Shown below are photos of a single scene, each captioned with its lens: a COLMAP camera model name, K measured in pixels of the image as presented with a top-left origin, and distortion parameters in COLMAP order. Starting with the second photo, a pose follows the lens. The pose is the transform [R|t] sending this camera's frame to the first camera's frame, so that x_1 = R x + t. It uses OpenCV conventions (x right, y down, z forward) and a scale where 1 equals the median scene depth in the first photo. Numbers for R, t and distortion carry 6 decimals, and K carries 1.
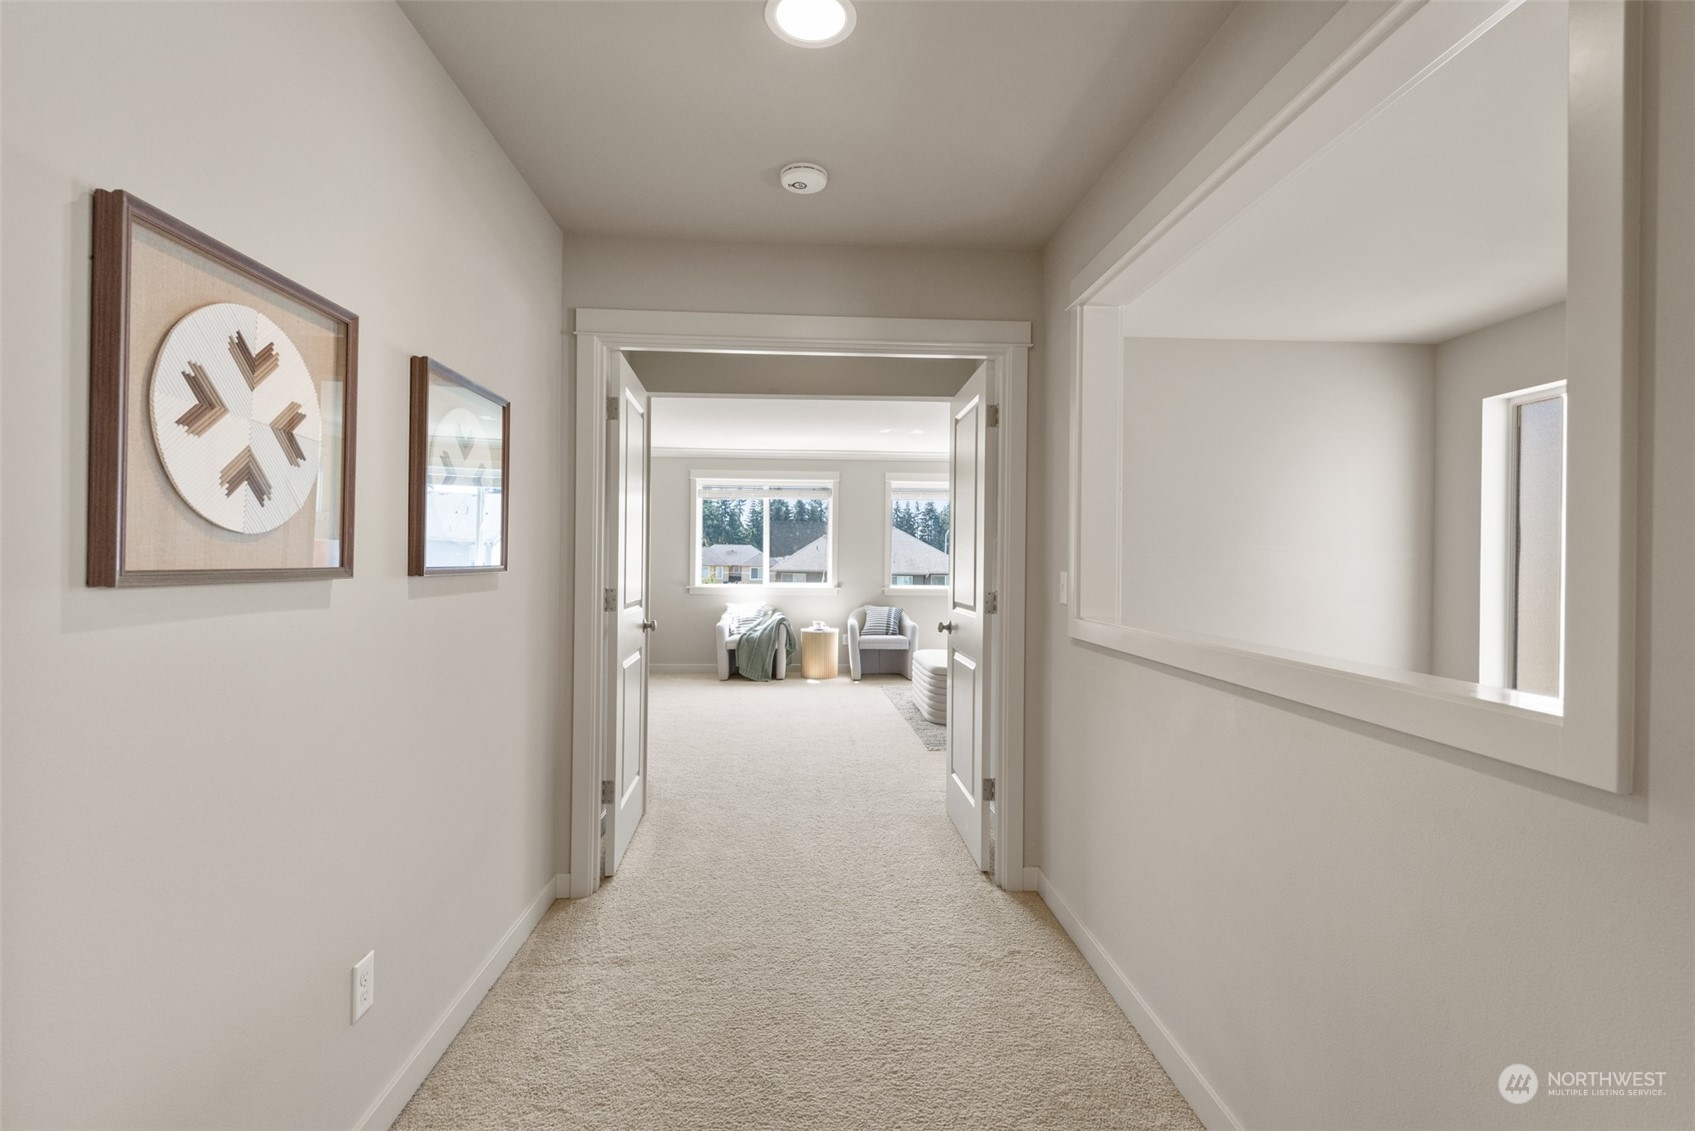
lens RADIAL K [[779.6, 0, 847.9], [0, 779.6, 564.8], [0, 0, 1]] dist [-0.002314, -0.000424]
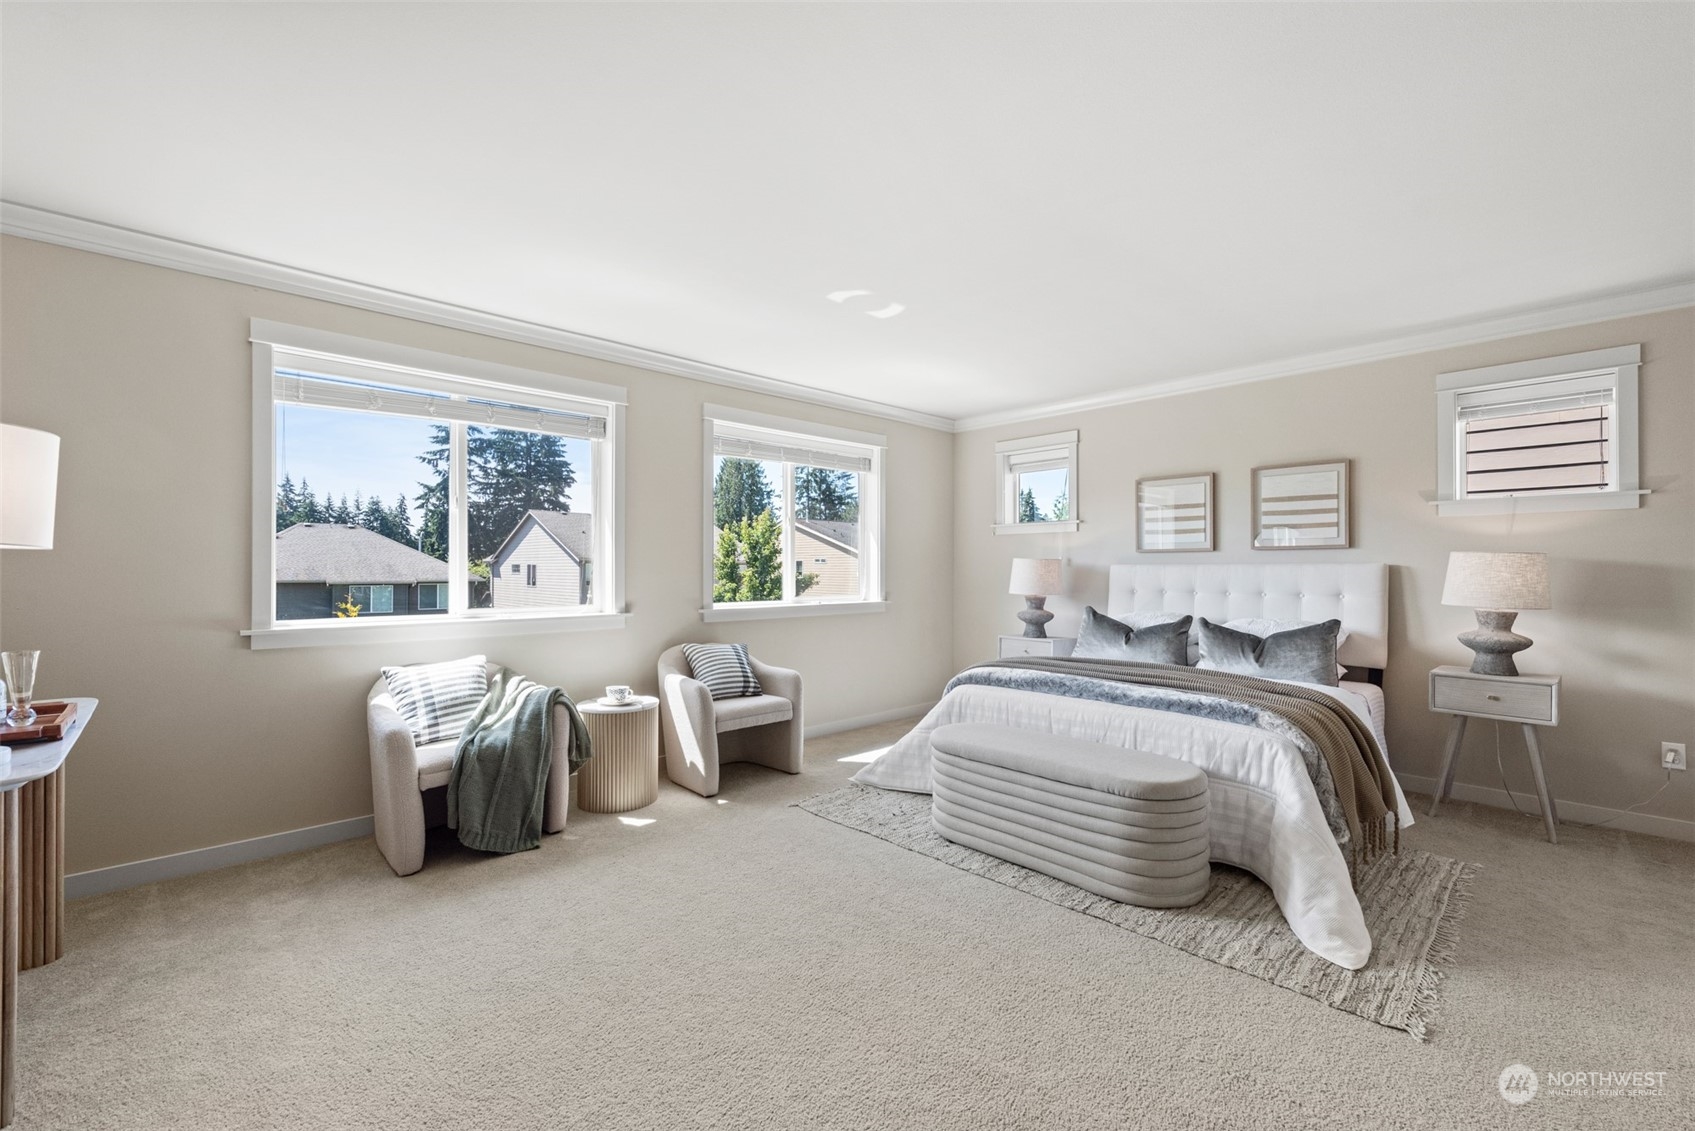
lens RADIAL K [[707.5, 0, 844.5], [0, 707.5, 567.4], [0, 0, 1]] dist [0.002491, 0.000014]
pose [[0.761731, -0.008538, 0.647837, -0.222053], [0.009787, 0.999951, 0.001671, -0.000250], [-0.647819, 0.005068, 0.761777, 0.597049]]
